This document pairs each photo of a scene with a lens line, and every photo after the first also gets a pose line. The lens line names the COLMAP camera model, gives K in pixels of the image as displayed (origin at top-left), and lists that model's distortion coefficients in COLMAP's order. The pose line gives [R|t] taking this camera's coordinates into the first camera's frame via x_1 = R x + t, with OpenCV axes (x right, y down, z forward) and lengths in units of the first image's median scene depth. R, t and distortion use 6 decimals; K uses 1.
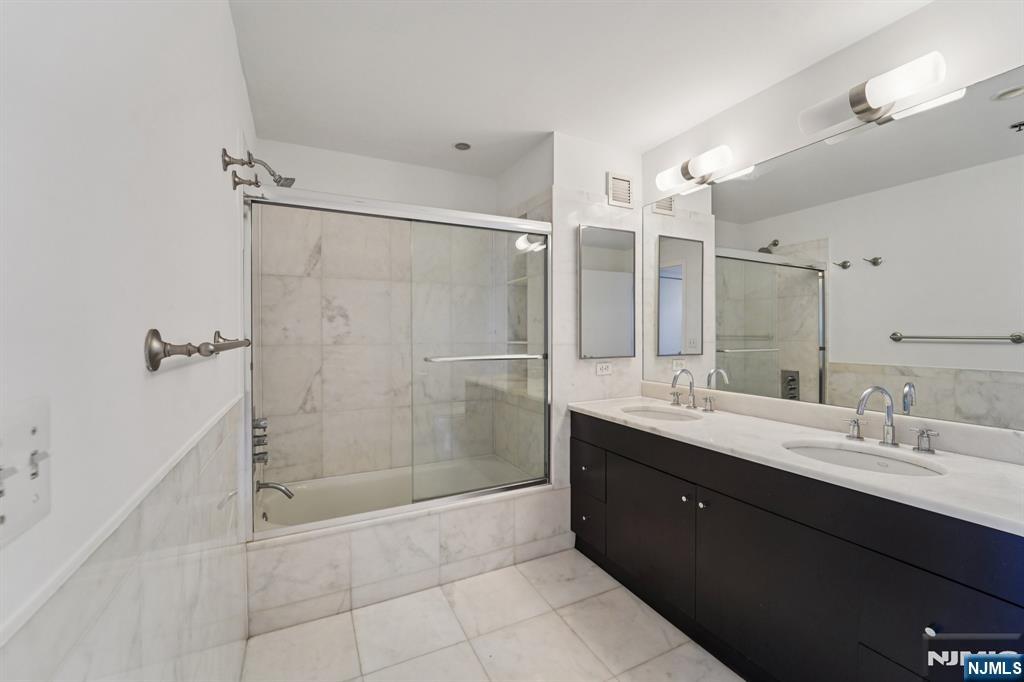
lens RADIAL K [[424.9, 0, 509.2], [0, 424.9, 338.8], [0, 0, 1]] dist [-0.003627, -0.001502]
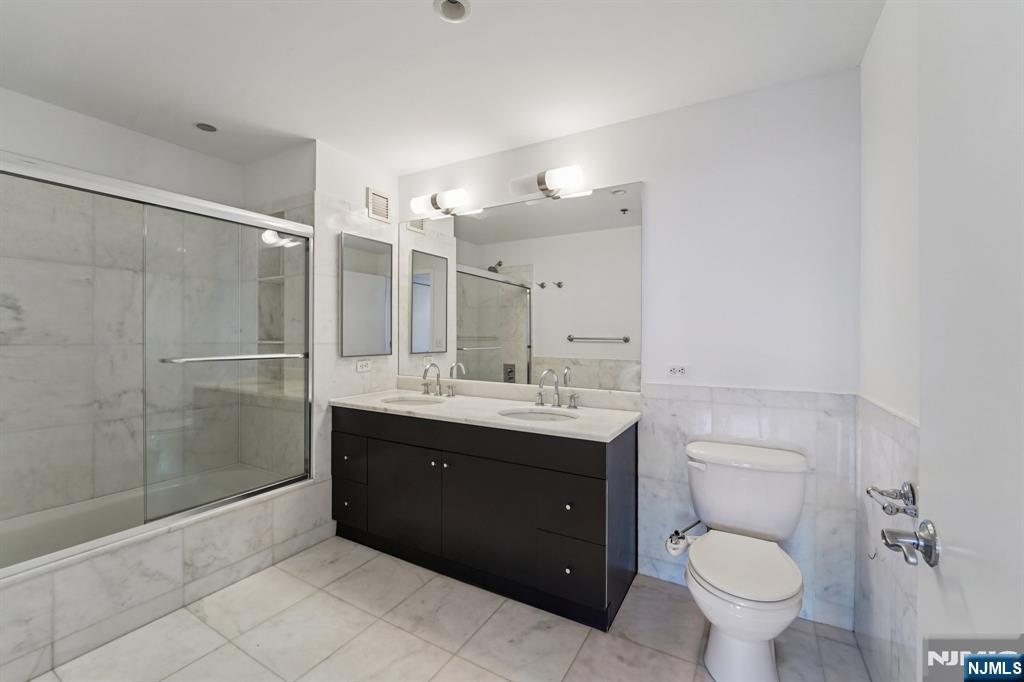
lens RADIAL K [[424.9, 0, 505.9], [0, 424.9, 339.2], [0, 0, 1]] dist [-0.003627, -0.001502]
pose [[0.843885, 0.002758, 0.536518, -0.058446], [-0.001953, 0.999996, -0.002069, 0.002954], [-0.536521, 0.000698, 0.843887, -0.126879]]
